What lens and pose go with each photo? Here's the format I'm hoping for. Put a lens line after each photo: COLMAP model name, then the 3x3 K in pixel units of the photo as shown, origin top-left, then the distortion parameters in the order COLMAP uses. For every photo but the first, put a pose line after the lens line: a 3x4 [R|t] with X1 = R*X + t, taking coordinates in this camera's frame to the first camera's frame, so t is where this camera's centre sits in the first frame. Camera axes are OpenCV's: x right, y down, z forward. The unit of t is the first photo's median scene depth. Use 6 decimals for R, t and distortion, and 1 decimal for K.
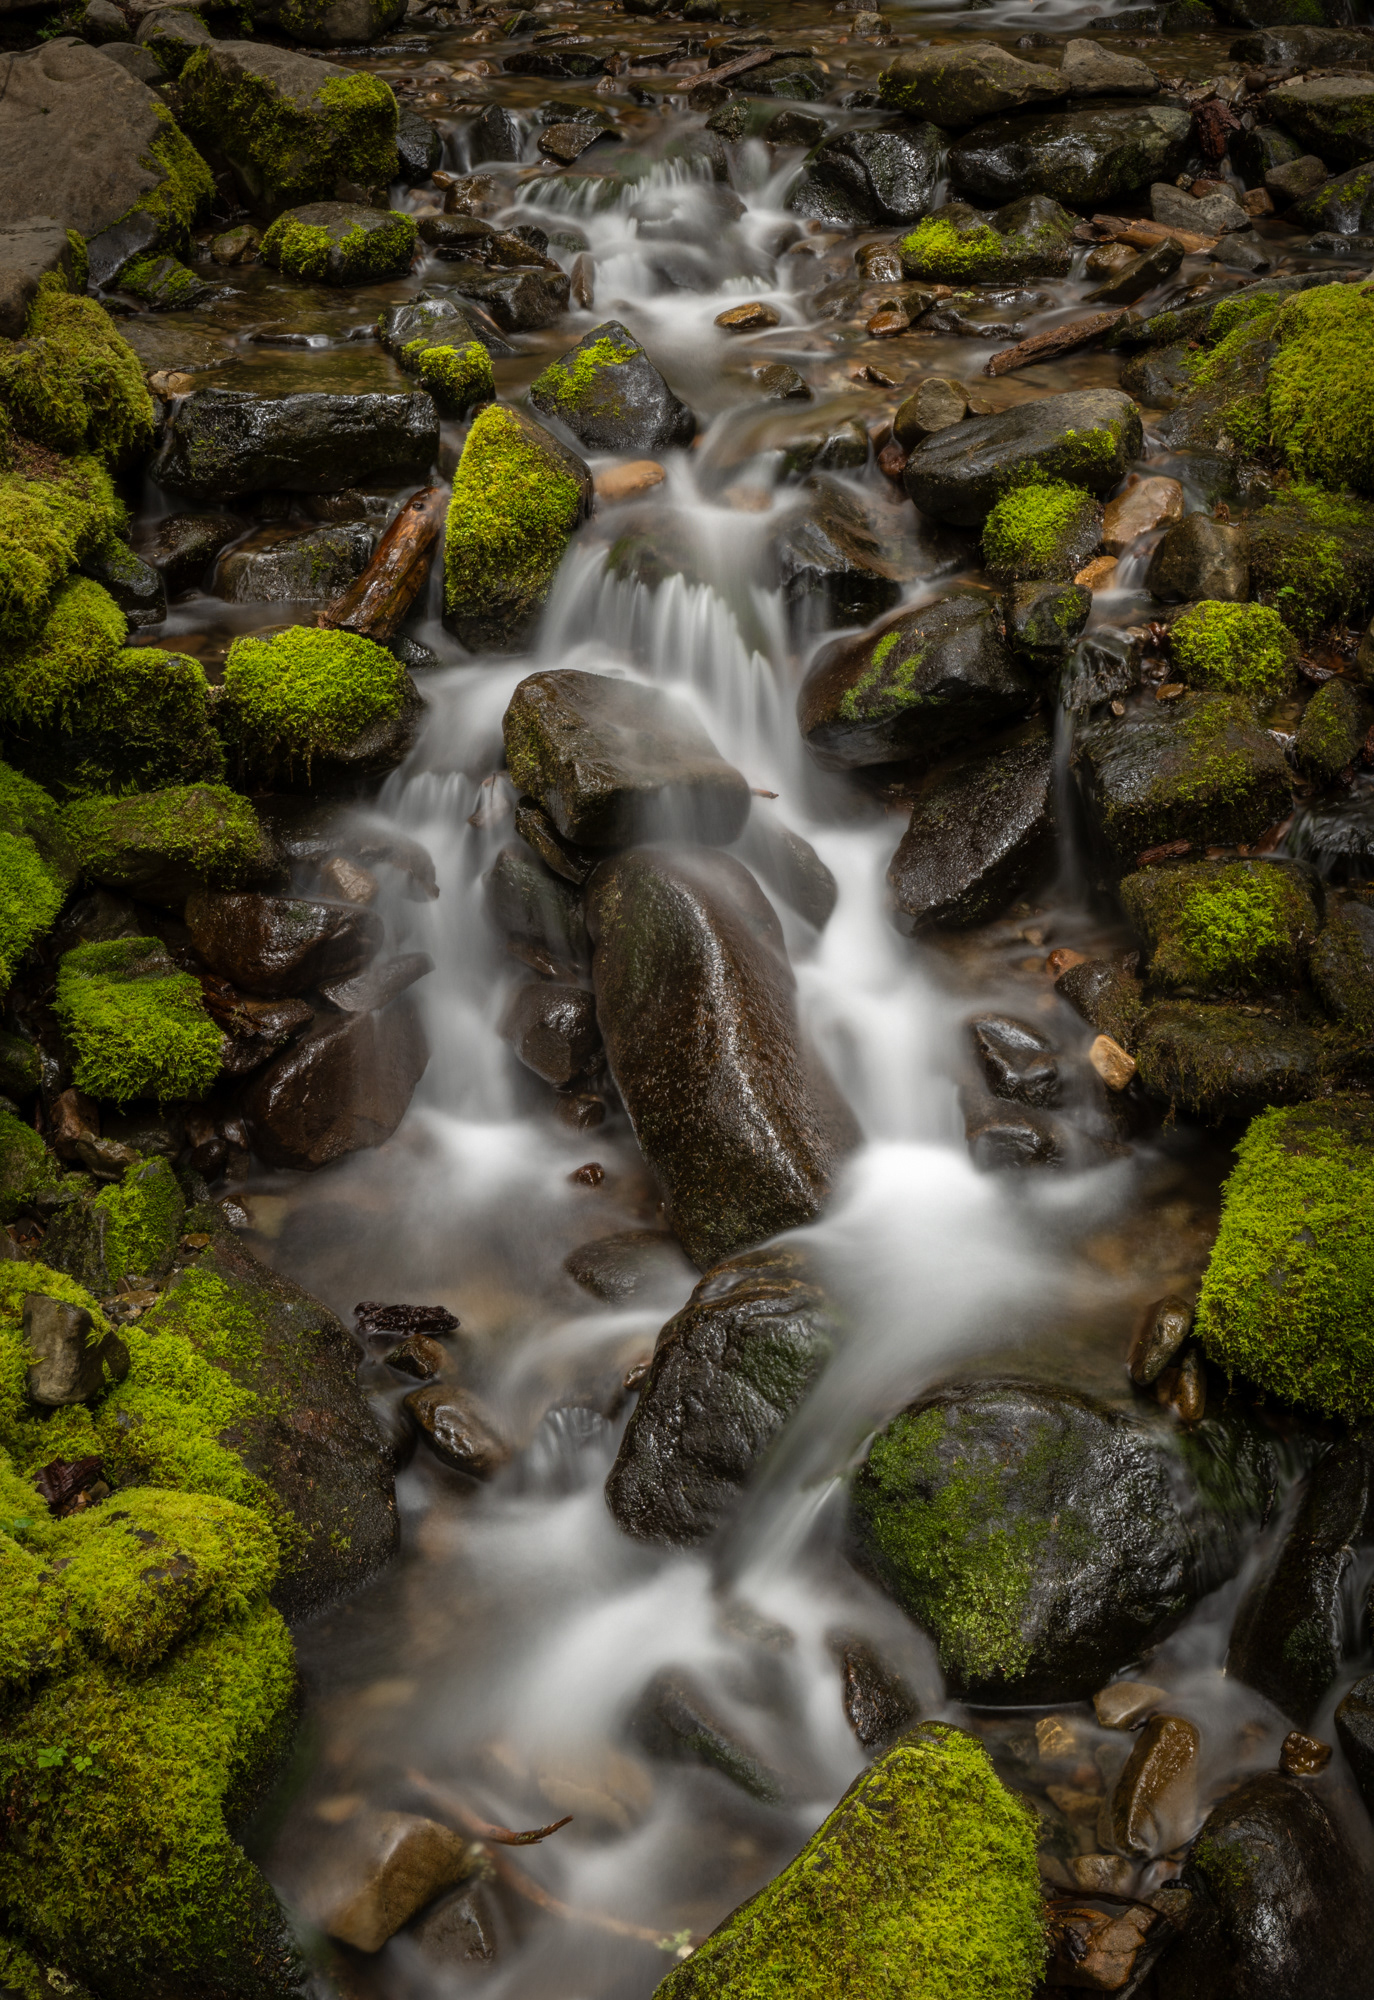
lens RADIAL K [[2566.9, 0, 688.6], [0, 2566.9, 998.9], [0, 0, 1]] dist [-0.010580, 0.000000]
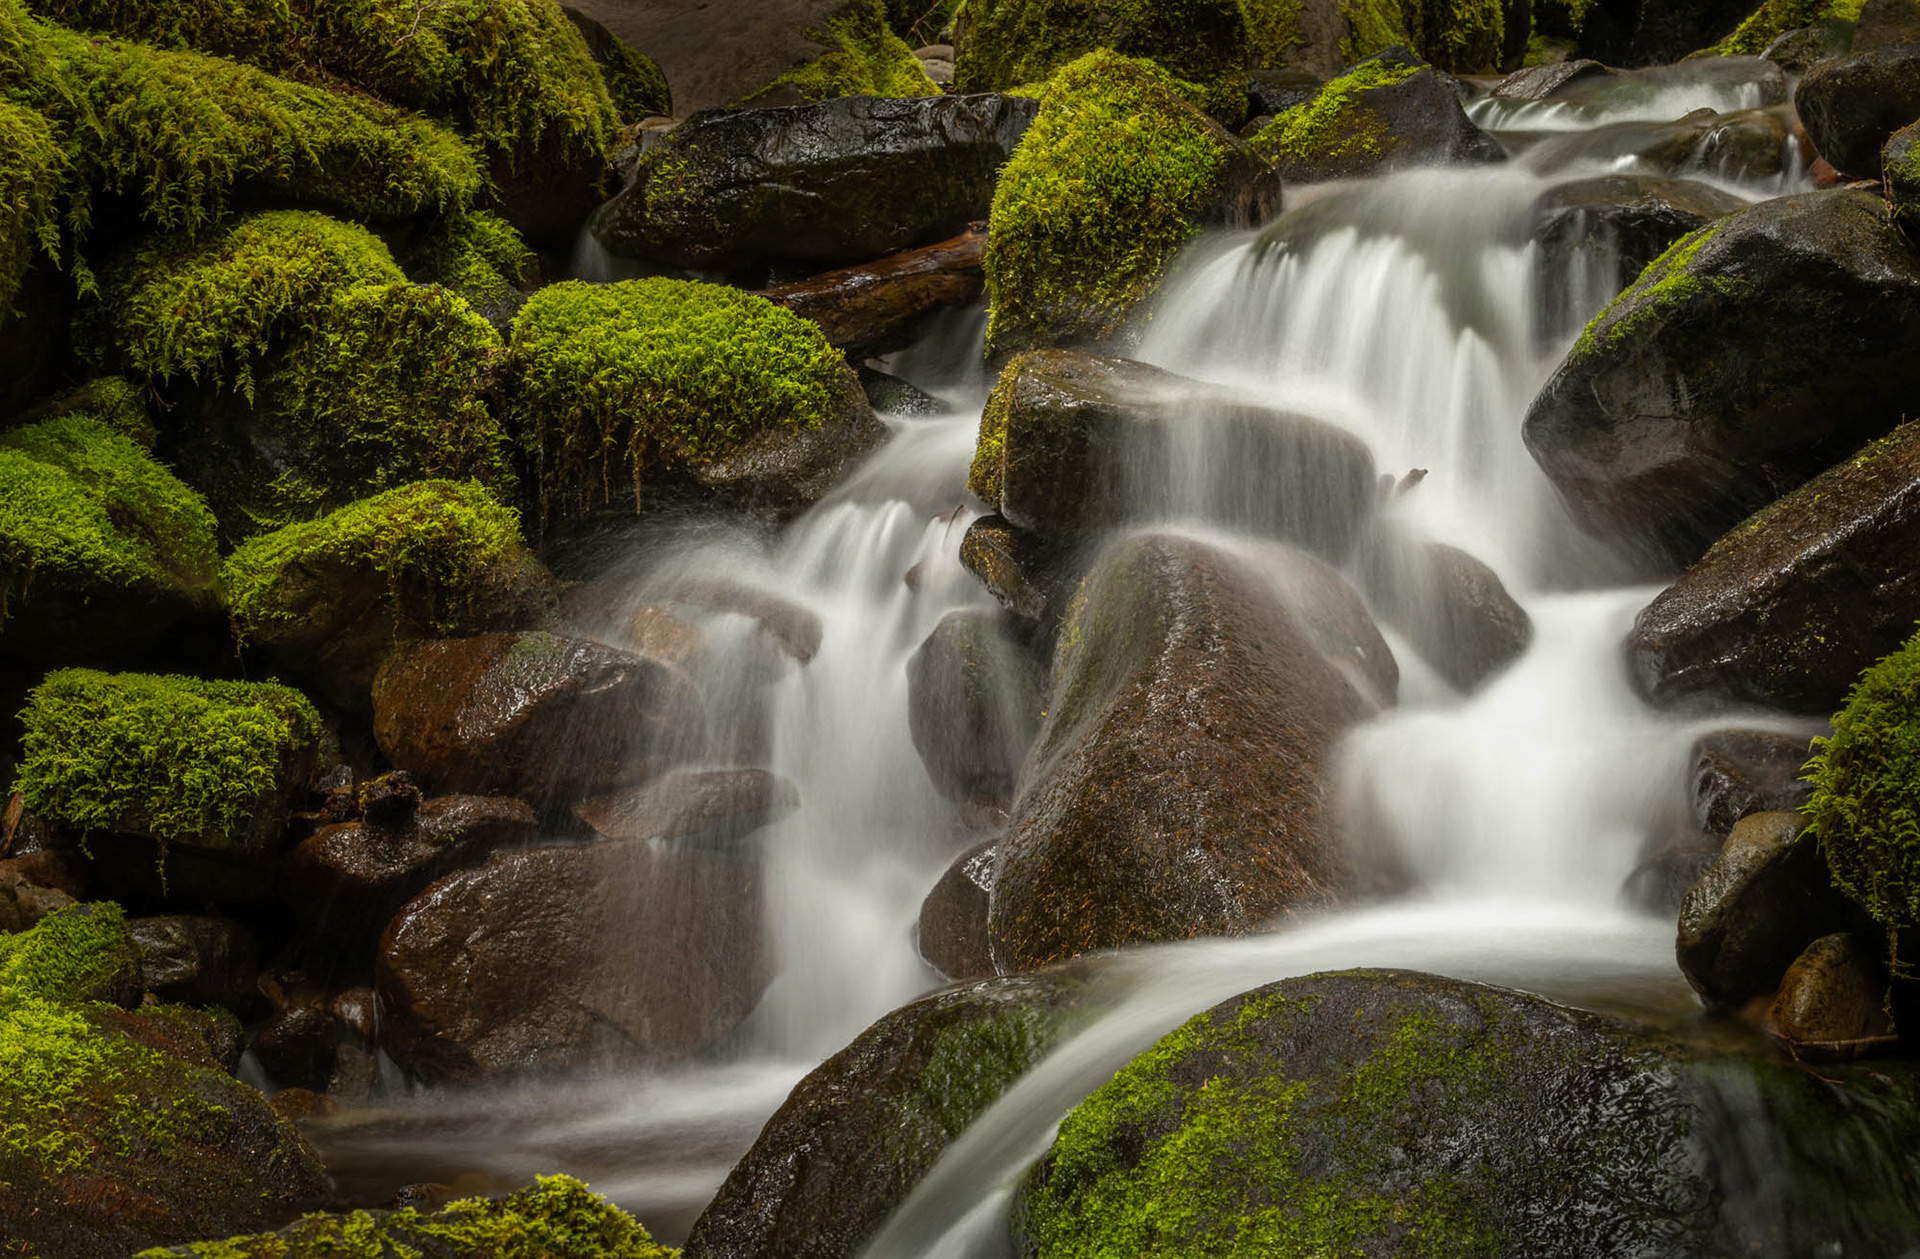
lens RADIAL K [[3864.5, 0, 958.1], [0, 3864.5, 630.8], [0, 0, 1]] dist [0.026356, 0.000000]
pose [[0.935206, -0.038875, -0.351963, 0.219508], [-0.116240, 0.905171, -0.408844, 0.282220], [0.334480, 0.423265, 0.842003, 0.303984]]
